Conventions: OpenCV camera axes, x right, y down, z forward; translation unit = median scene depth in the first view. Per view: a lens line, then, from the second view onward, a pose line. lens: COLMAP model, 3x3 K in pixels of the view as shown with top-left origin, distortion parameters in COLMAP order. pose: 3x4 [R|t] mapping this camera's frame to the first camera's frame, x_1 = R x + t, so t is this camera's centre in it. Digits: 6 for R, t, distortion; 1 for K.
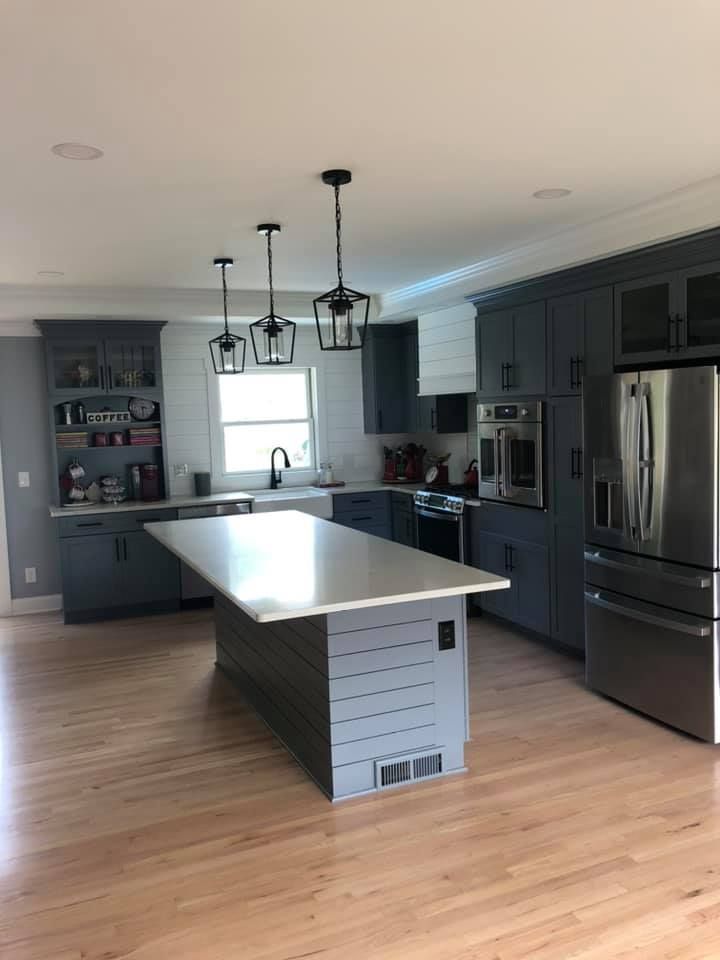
lens RADIAL K [[789.1, 0, 358.8], [0, 789.1, 463.9], [0, 0, 1]] dist [0.034791, -0.056662]
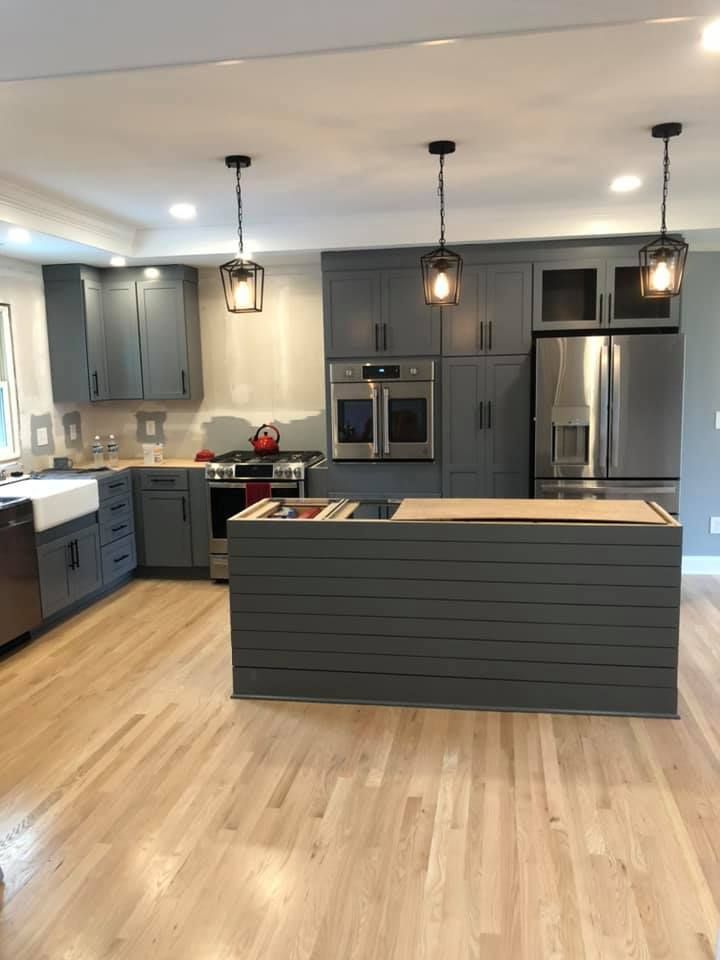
lens RADIAL K [[789.1, 0, 358.8], [0, 789.1, 463.9], [0, 0, 1]] dist [0.034791, -0.056662]
pose [[0.553071, -0.080278, 0.829257, -0.563636], [0.062642, 0.996536, 0.054693, -0.003115], [-0.830776, 0.021697, 0.556184, 0.371697]]
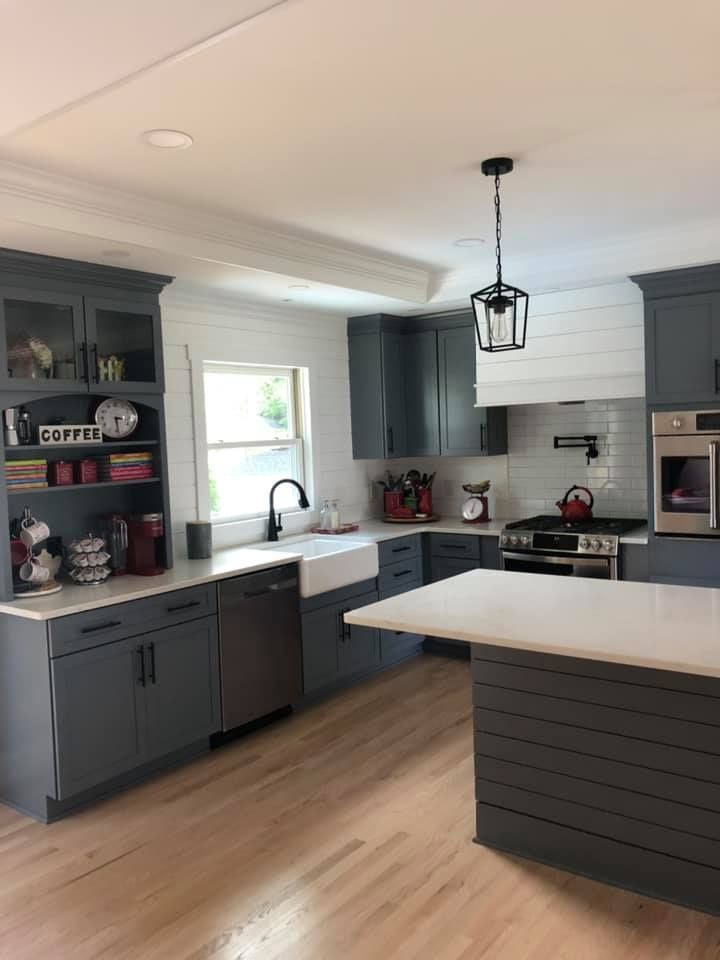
lens RADIAL K [[789.1, 0, 358.8], [0, 789.1, 463.9], [0, 0, 1]] dist [0.034791, -0.056662]
pose [[0.870459, -0.018619, 0.491889, -0.422085], [0.041796, 0.998471, -0.036169, -0.007701], [-0.490464, 0.052043, 0.869906, 0.403358]]
